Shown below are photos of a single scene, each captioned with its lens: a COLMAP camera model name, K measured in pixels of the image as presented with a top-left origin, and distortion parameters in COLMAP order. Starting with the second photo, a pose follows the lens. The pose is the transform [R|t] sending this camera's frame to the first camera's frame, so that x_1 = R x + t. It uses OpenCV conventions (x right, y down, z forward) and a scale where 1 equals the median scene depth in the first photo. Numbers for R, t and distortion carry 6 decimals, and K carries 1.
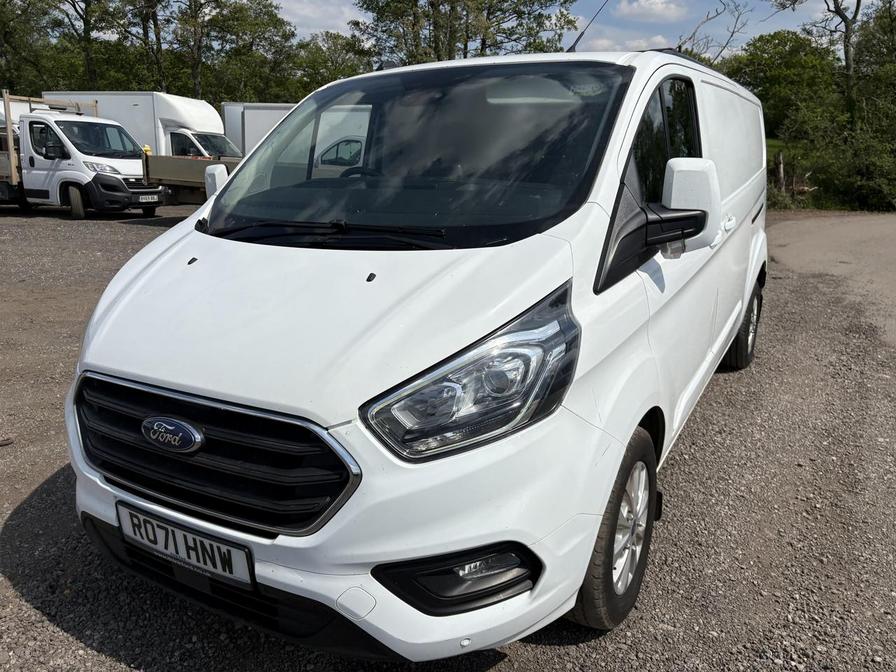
lens RADIAL K [[721.6, 0, 447.8], [0, 721.6, 348.1], [0, 0, 1]] dist [0.004608, -0.011455]
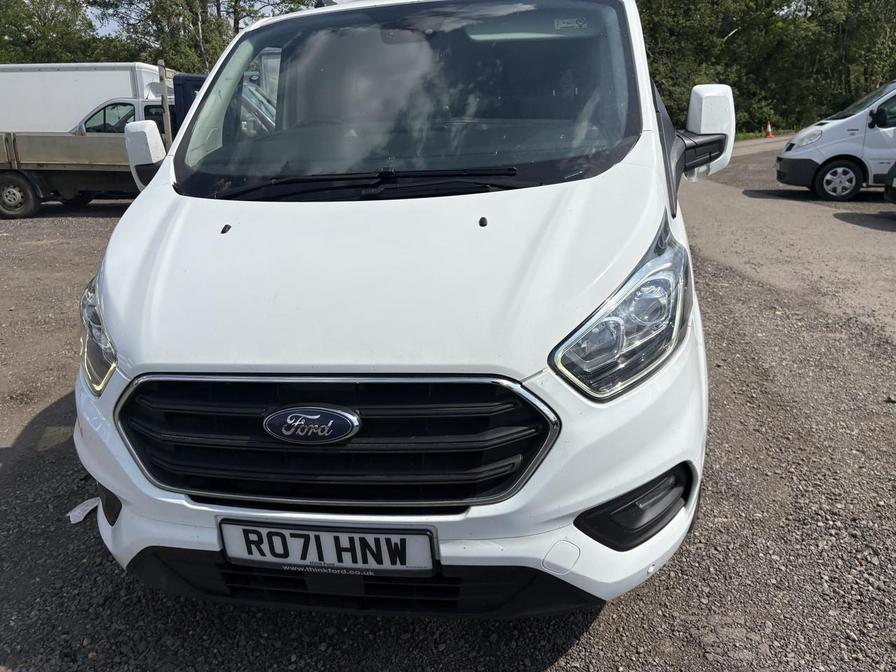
lens RADIAL K [[716.2, 0, 491.8], [0, 716.2, 337.3], [0, 0, 1]] dist [-0.000019, -0.004184]
pose [[0.928700, -0.148843, 0.339650, -0.446490], [0.134271, 0.988734, 0.066152, -0.009462], [-0.345670, -0.015830, 0.938223, 0.131739]]
